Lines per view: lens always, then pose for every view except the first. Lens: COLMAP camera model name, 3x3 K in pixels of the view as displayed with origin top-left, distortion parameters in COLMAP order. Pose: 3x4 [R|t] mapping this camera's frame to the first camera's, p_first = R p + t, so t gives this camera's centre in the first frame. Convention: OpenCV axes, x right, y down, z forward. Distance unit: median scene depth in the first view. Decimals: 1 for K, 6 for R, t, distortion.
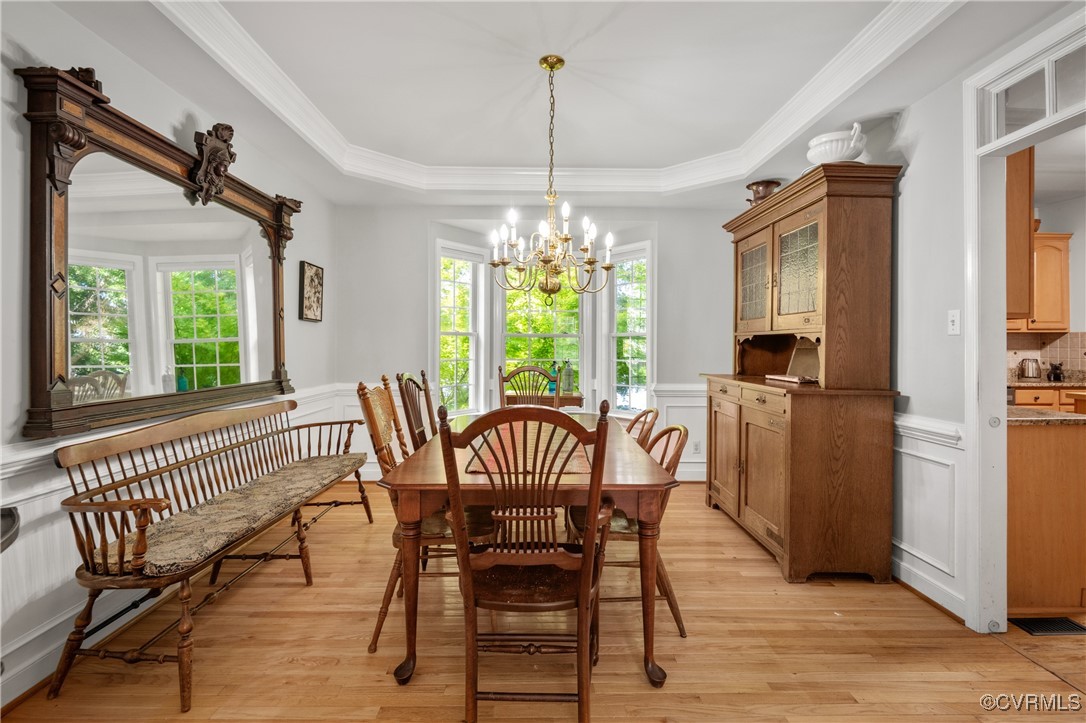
lens RADIAL K [[511.2, 0, 544.5], [0, 511.2, 354.5], [0, 0, 1]] dist [0.000344, -0.000164]
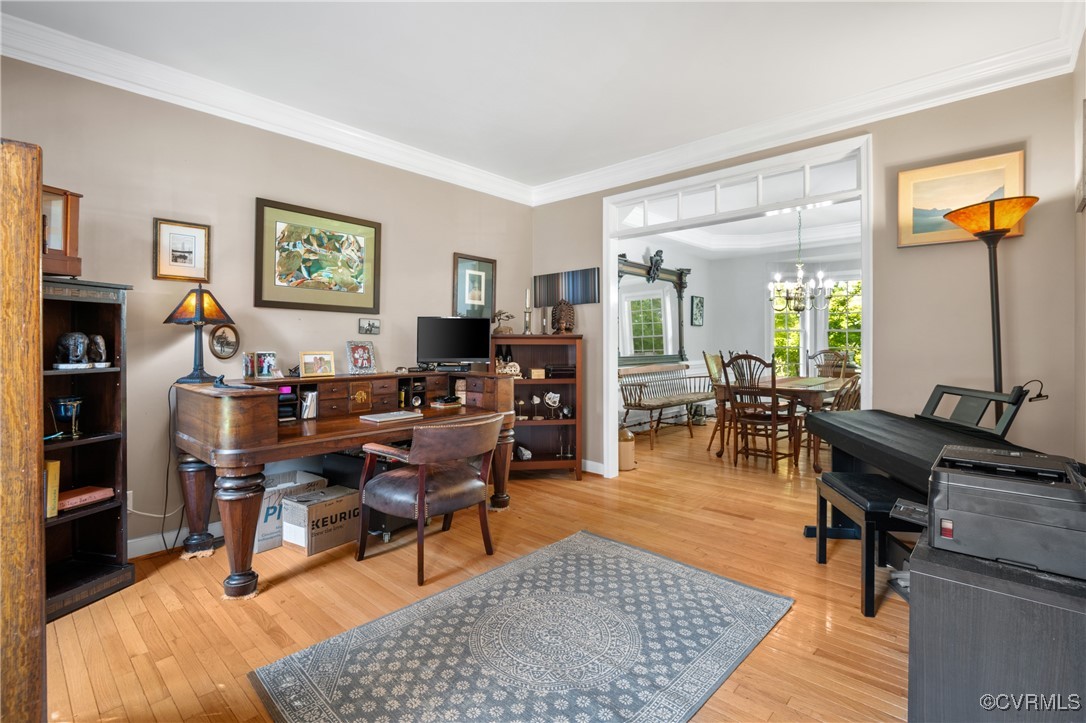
lens RADIAL K [[513.3, 0, 531.4], [0, 513.3, 344.3], [0, 0, 1]] dist [0.008938, -0.007265]
pose [[0.709286, -0.006965, -0.704886, 0.695060], [-0.000923, 0.999941, -0.010808, 0.039708], [0.704920, 0.008316, 0.709238, -1.216738]]
